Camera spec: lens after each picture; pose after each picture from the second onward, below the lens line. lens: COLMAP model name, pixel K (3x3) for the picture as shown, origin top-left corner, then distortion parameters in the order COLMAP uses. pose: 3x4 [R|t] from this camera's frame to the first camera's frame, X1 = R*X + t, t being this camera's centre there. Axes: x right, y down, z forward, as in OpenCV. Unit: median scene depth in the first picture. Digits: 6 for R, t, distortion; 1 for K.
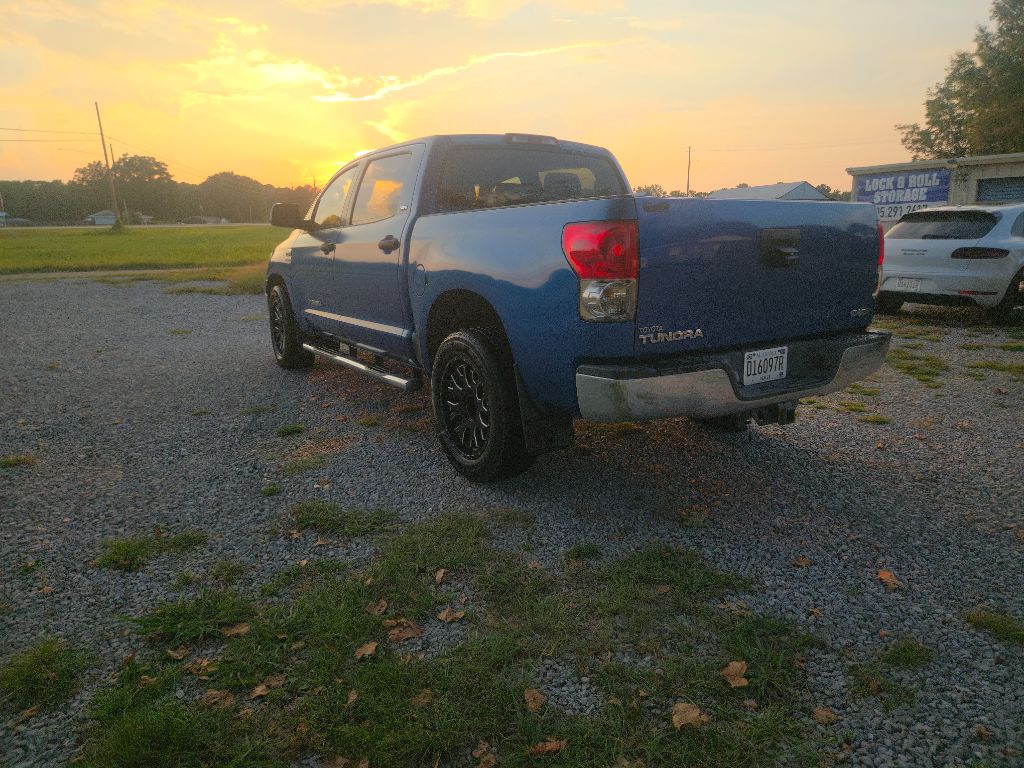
lens RADIAL K [[687.1, 0, 516.2], [0, 687.1, 380.6], [0, 0, 1]] dist [0.062647, -0.045248]
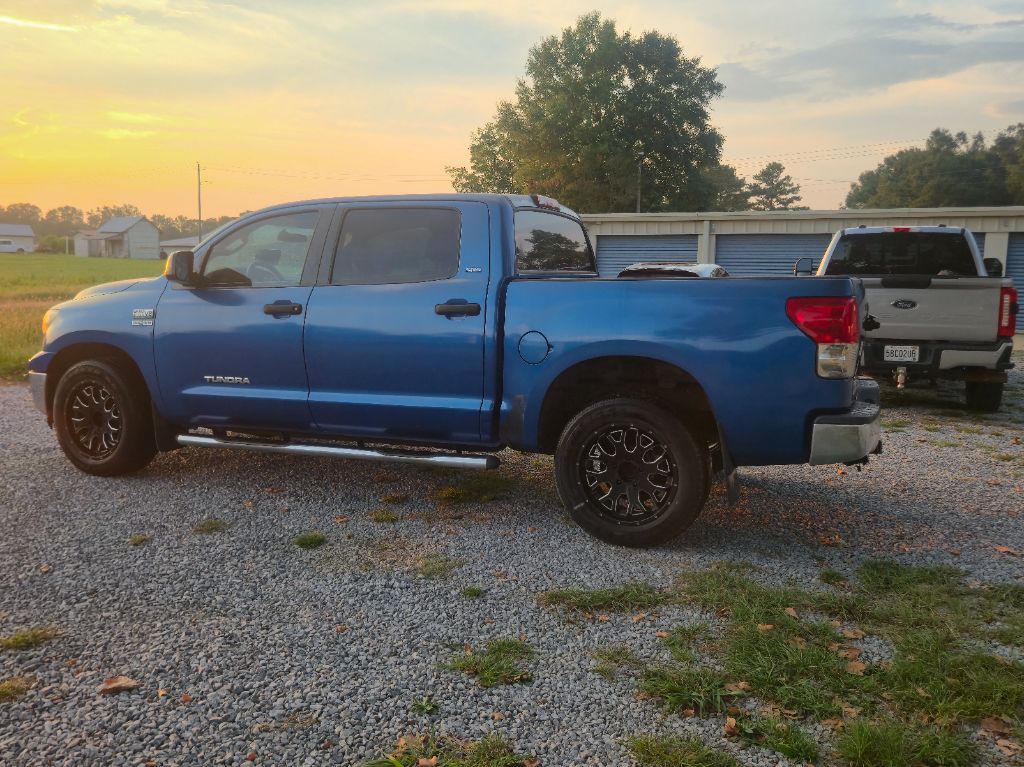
lens RADIAL K [[891.0, 0, 514.4], [0, 891.0, 361.6], [0, 0, 1]] dist [0.064709, -0.046316]
pose [[0.819728, -0.037983, 0.571492, -0.195404], [0.100462, 0.991865, -0.078177, -0.007502], [-0.563873, 0.121497, 0.816875, 0.003191]]
